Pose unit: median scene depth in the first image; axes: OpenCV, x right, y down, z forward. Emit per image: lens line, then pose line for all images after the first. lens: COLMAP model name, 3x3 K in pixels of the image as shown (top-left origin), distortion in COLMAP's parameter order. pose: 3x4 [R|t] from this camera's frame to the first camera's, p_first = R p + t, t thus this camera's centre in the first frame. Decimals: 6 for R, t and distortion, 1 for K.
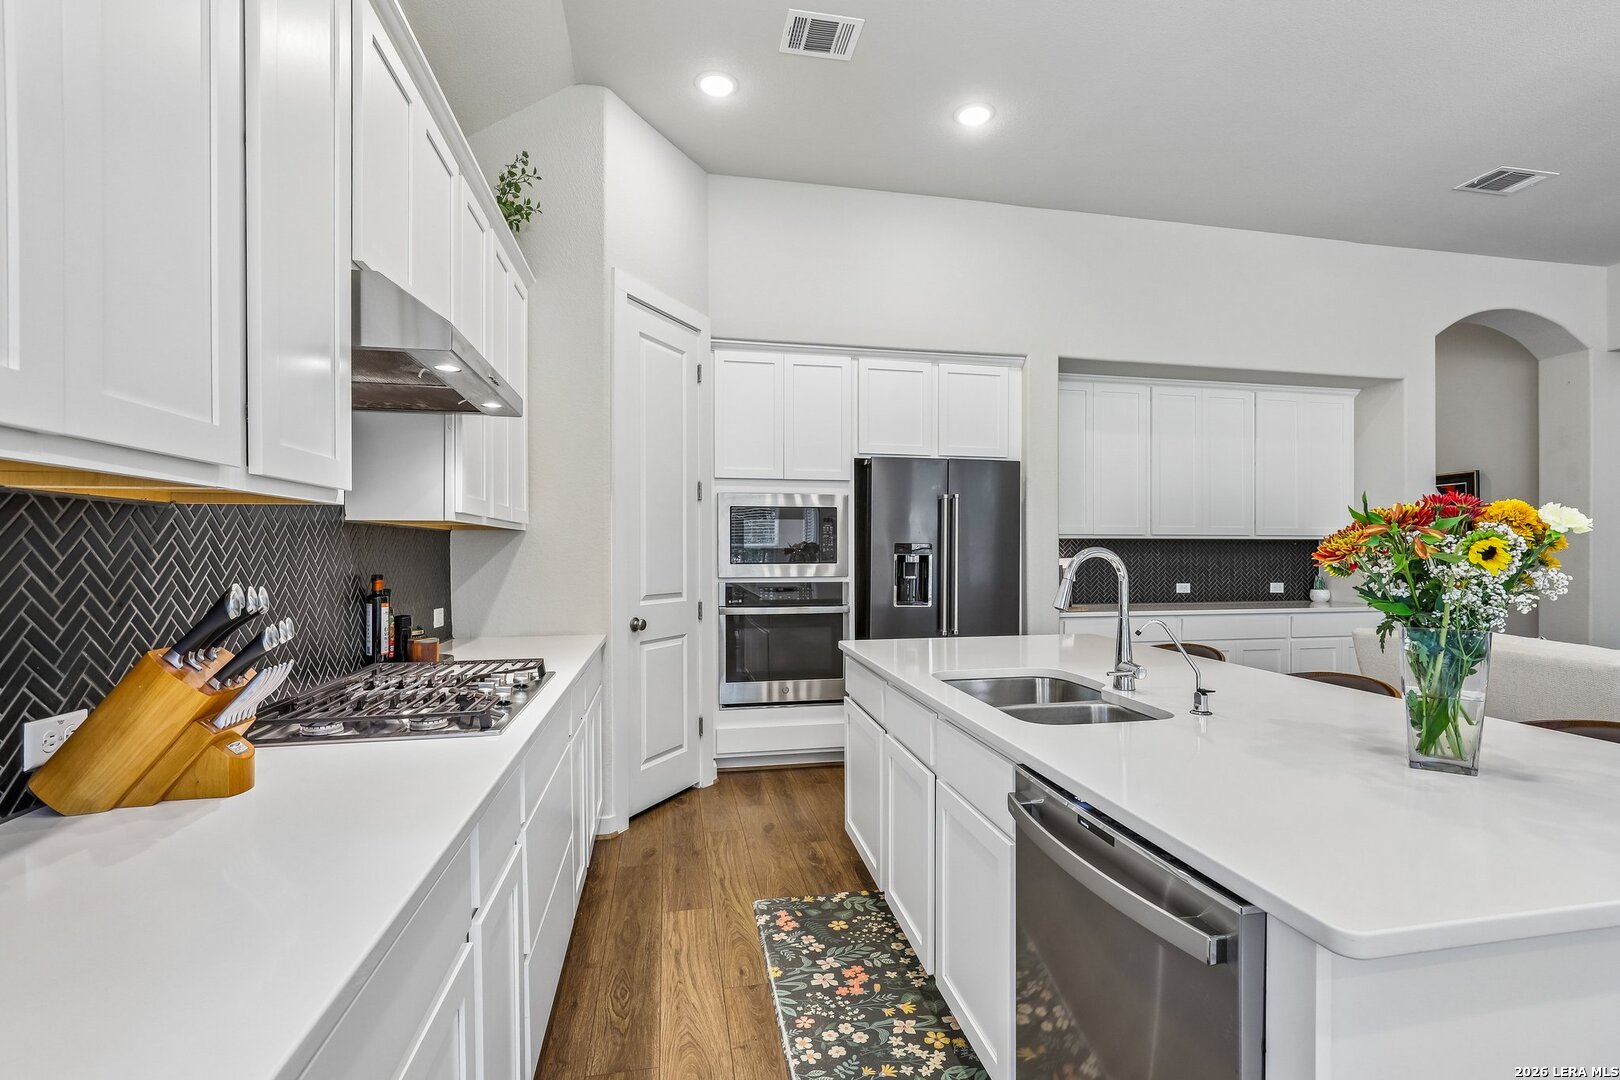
lens RADIAL K [[758.6, 0, 836.7], [0, 758.6, 555.6], [0, 0, 1]] dist [-0.008665, 0.005115]
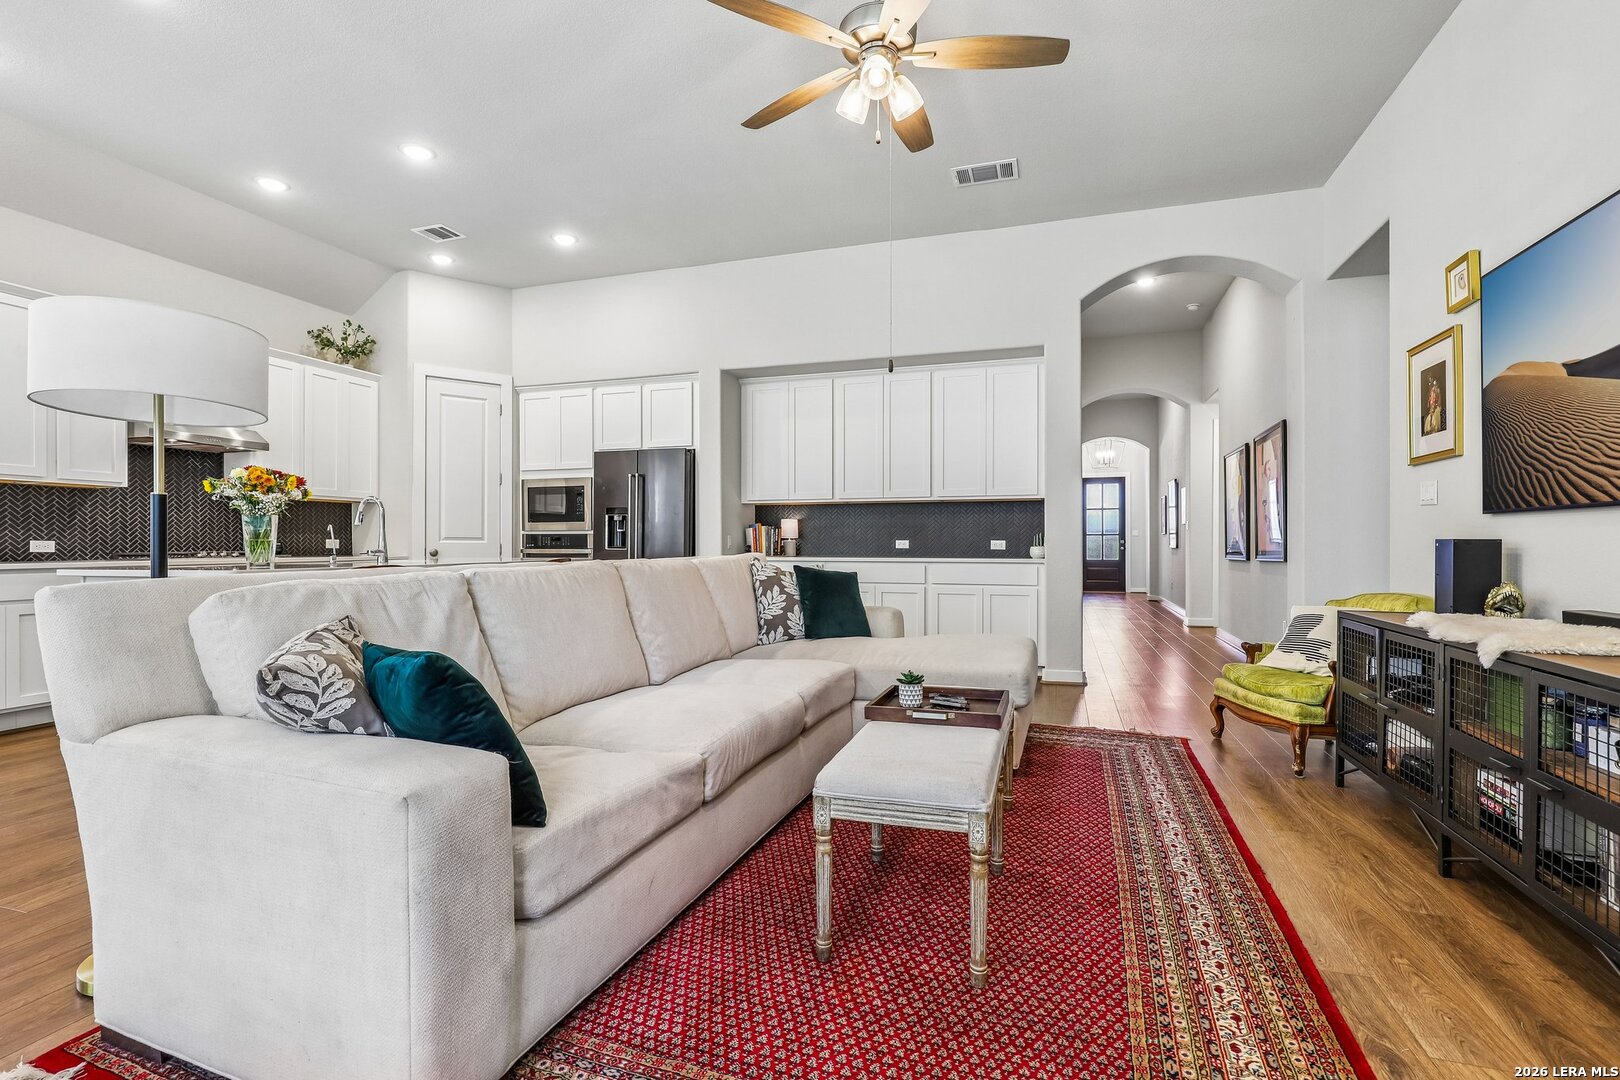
lens RADIAL K [[758.6, 0, 813.7], [0, 758.6, 544.0], [0, 0, 1]] dist [-0.008665, 0.005115]
pose [[0.863610, -0.000385, -0.504160, 1.274948], [-0.002878, 0.999980, -0.005692, 0.068051], [0.504152, 0.006367, 0.863592, -0.110433]]
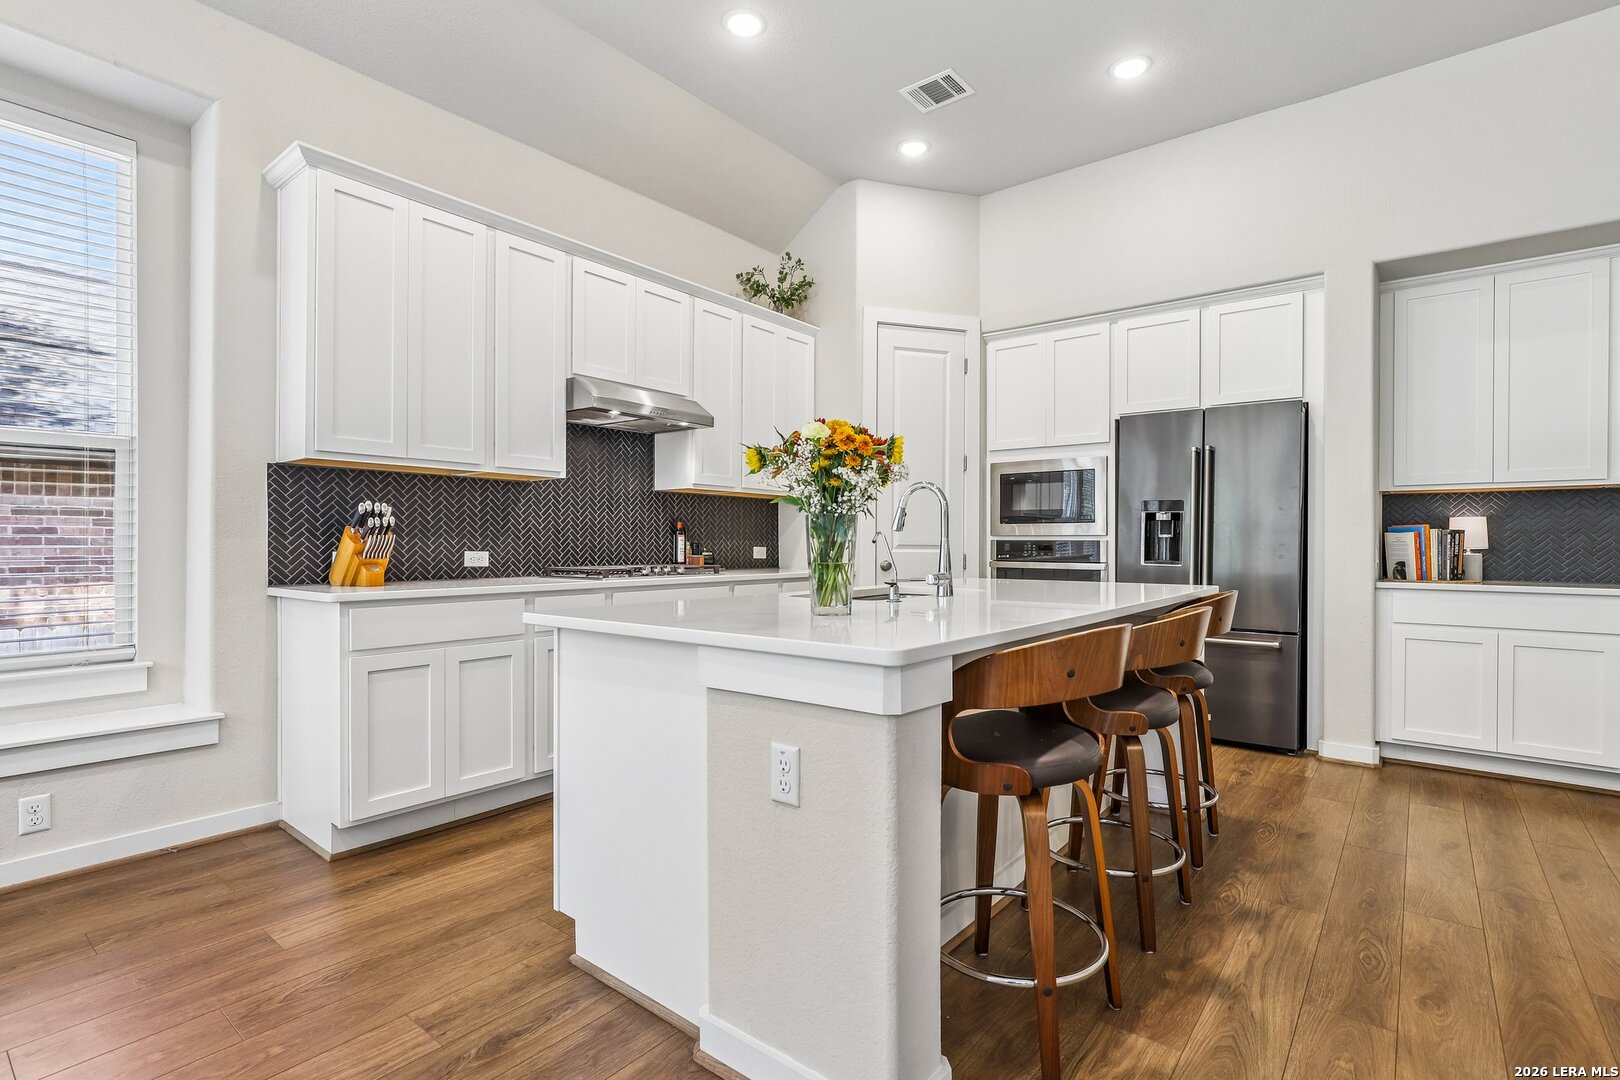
lens RADIAL K [[784.3, 0, 804.3], [0, 784.3, 543.7], [0, 0, 1]] dist [-0.011152, 0.009036]
pose [[0.630839, 0.003901, -0.775904, 0.625673], [-0.010732, 0.999936, -0.003699, 0.050845], [0.775839, 0.010661, 0.630840, 0.014153]]
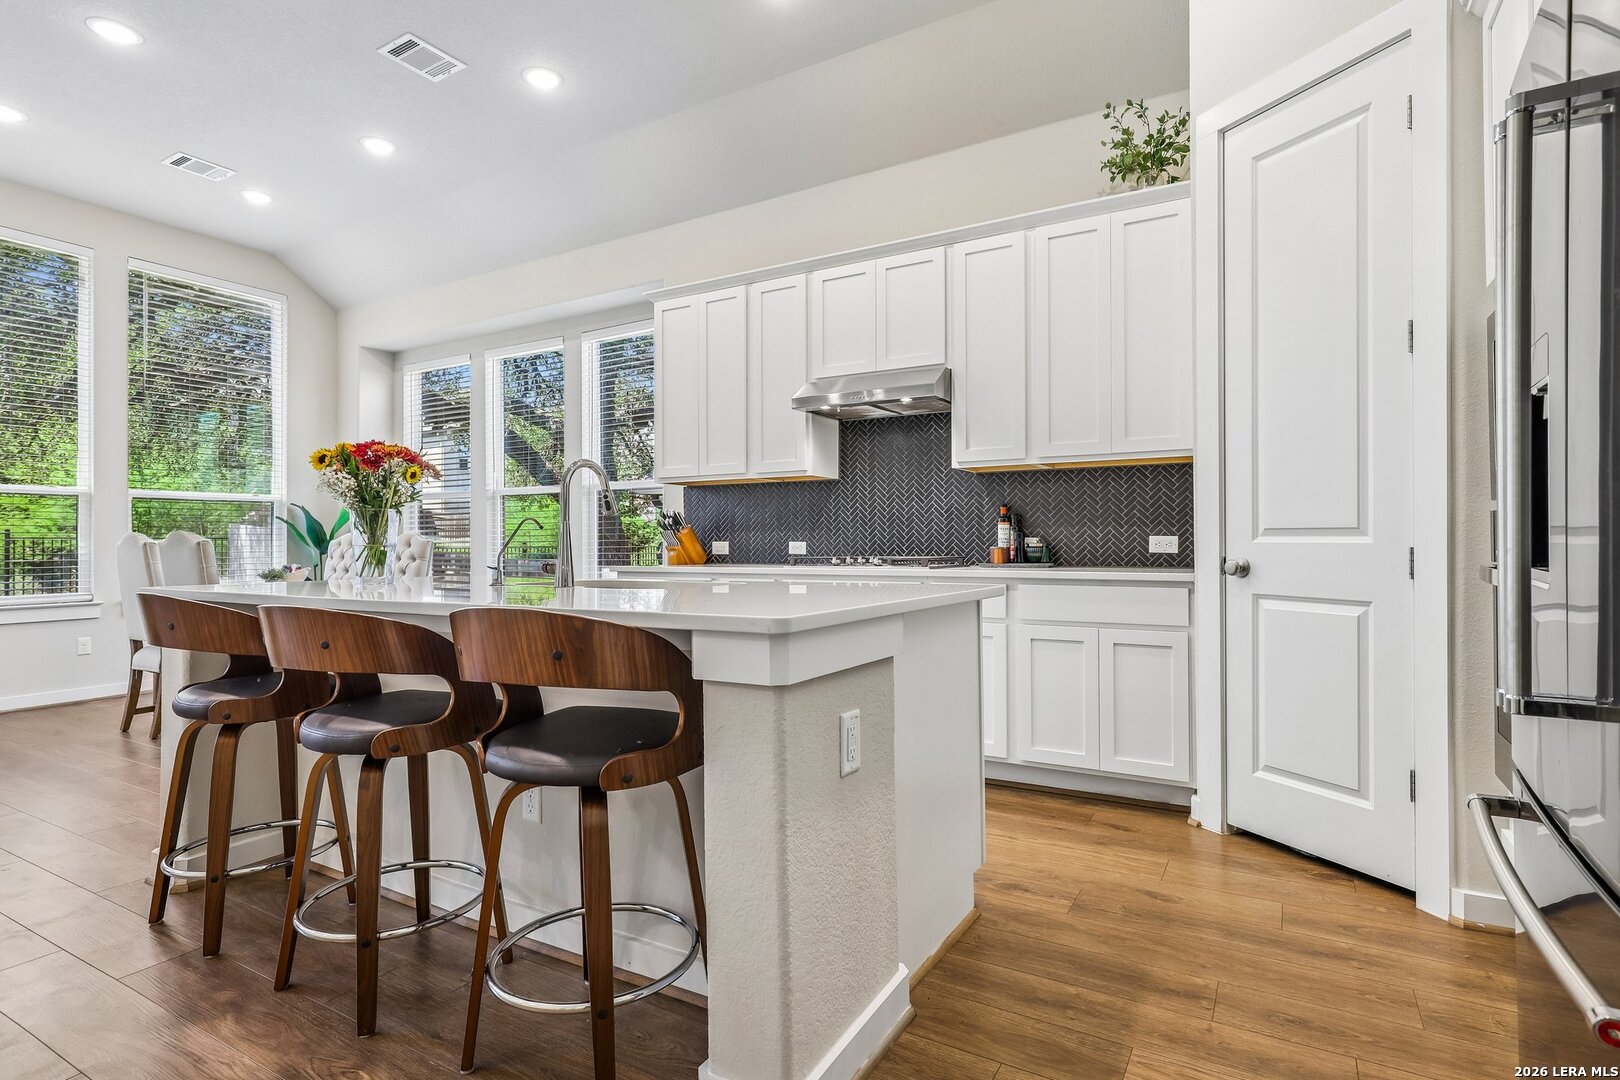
lens RADIAL K [[812.3, 0, 816.1], [0, 812.3, 531.6], [0, 0, 1]] dist [0.002053, 0.002910]
pose [[-0.681451, -0.008918, -0.731809, 0.505481], [-0.002783, 0.999950, -0.009594, 0.056671], [0.731858, -0.004501, -0.681442, 1.064241]]
